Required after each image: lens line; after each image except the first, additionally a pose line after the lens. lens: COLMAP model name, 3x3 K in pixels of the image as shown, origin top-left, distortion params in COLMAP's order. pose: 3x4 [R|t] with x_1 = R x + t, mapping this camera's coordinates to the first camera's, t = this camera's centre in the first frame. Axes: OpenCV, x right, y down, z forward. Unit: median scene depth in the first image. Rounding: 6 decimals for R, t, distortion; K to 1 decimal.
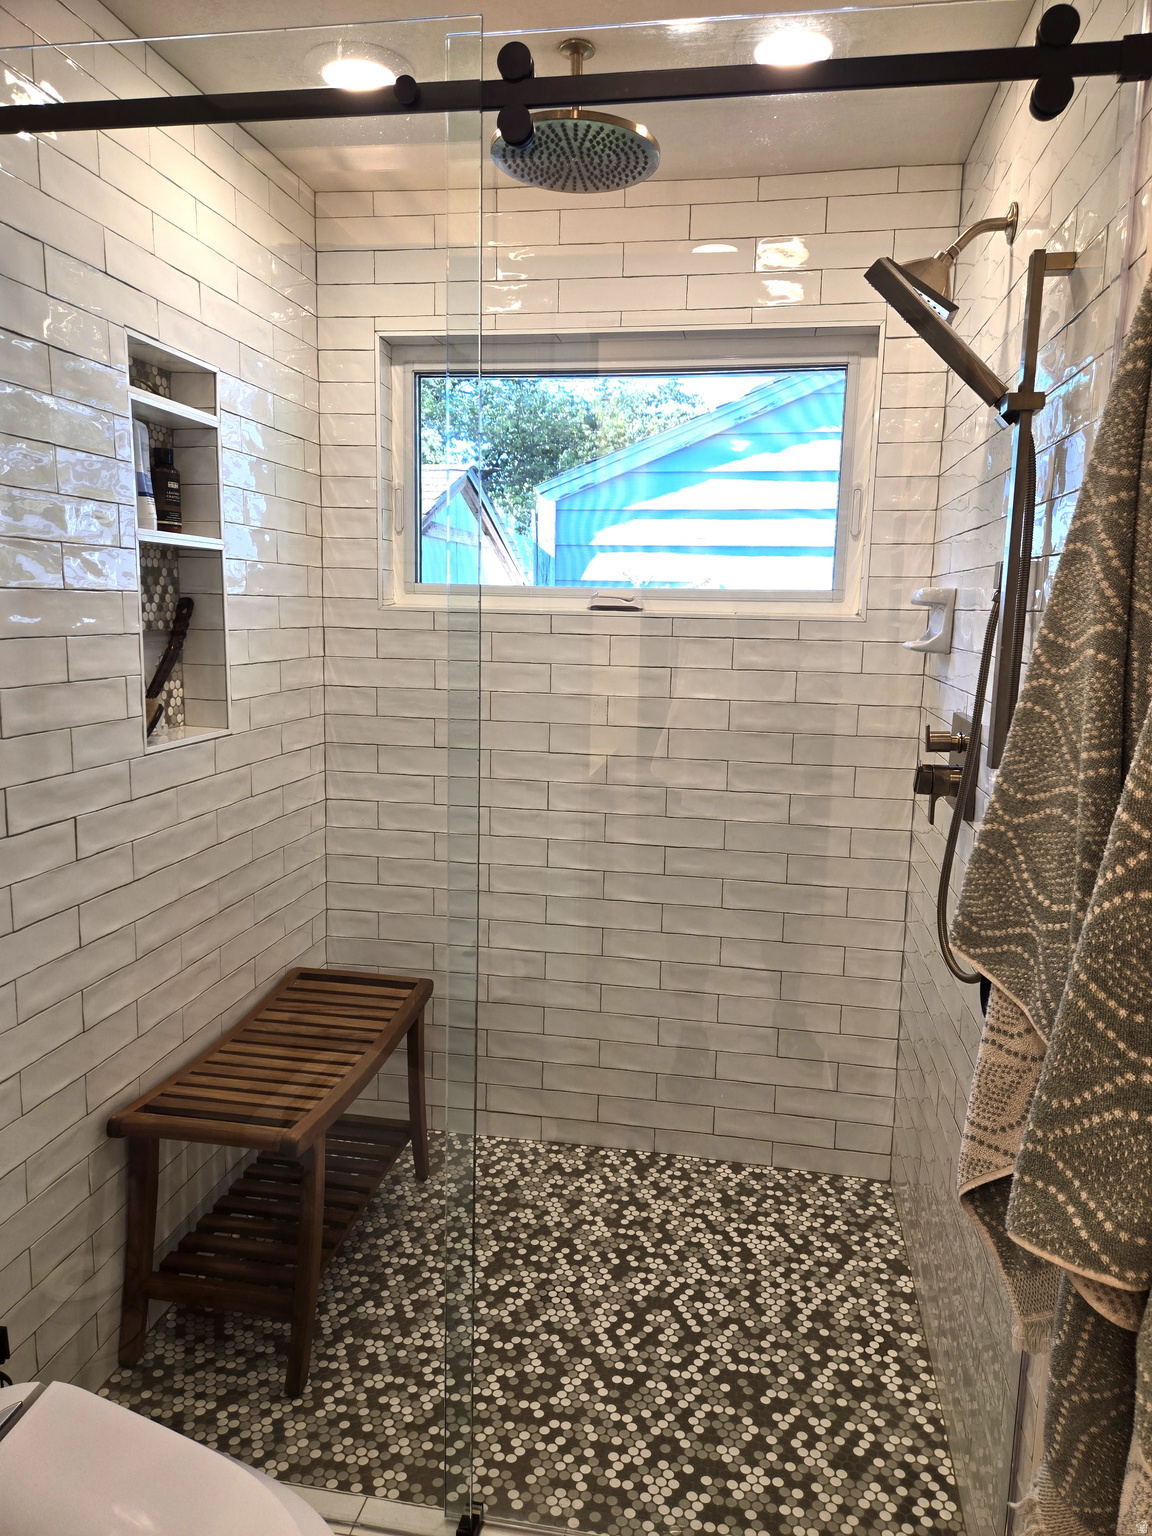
lens RADIAL K [[1026.6, 0, 577.6], [0, 1026.6, 772.3], [0, 0, 1]] dist [0.078111, -0.074107]
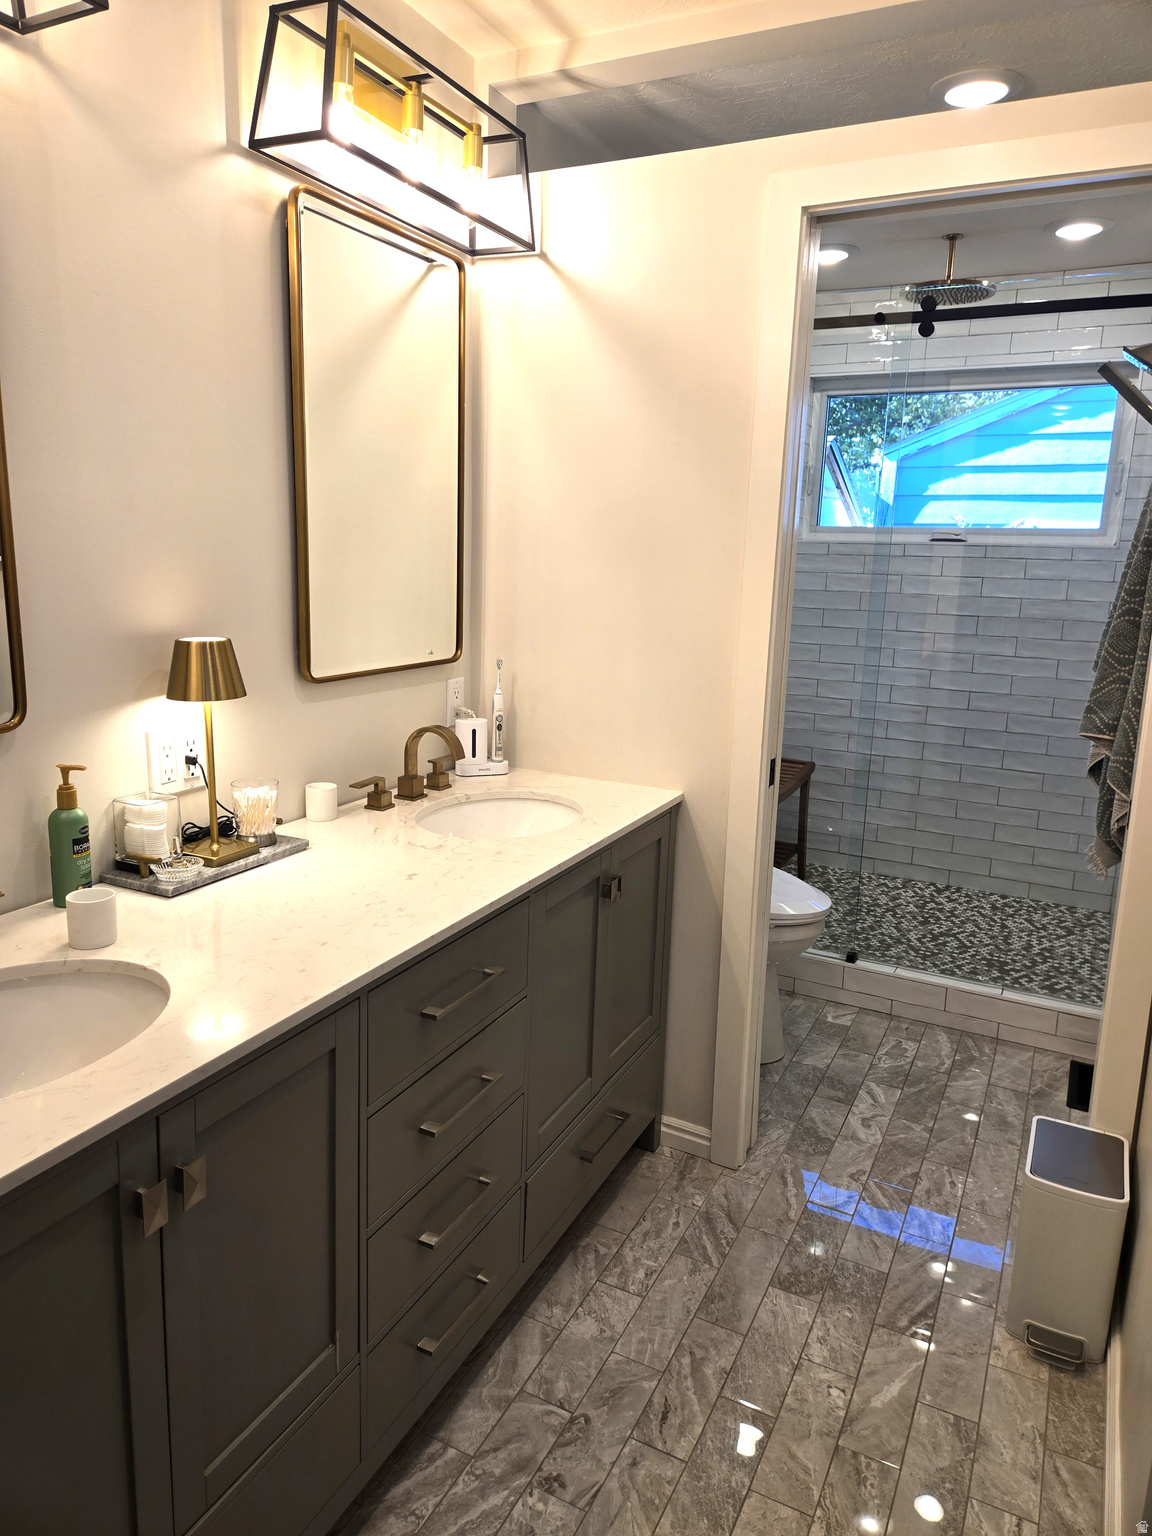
lens RADIAL K [[1026.6, 0, 568.9], [0, 1026.6, 761.0], [0, 0, 1]] dist [0.078111, -0.074107]
pose [[0.957402, 0.064638, -0.281430, -0.053671], [-0.053116, 0.997415, 0.048389, 0.143718], [0.283830, -0.031379, 0.958361, -0.765761]]
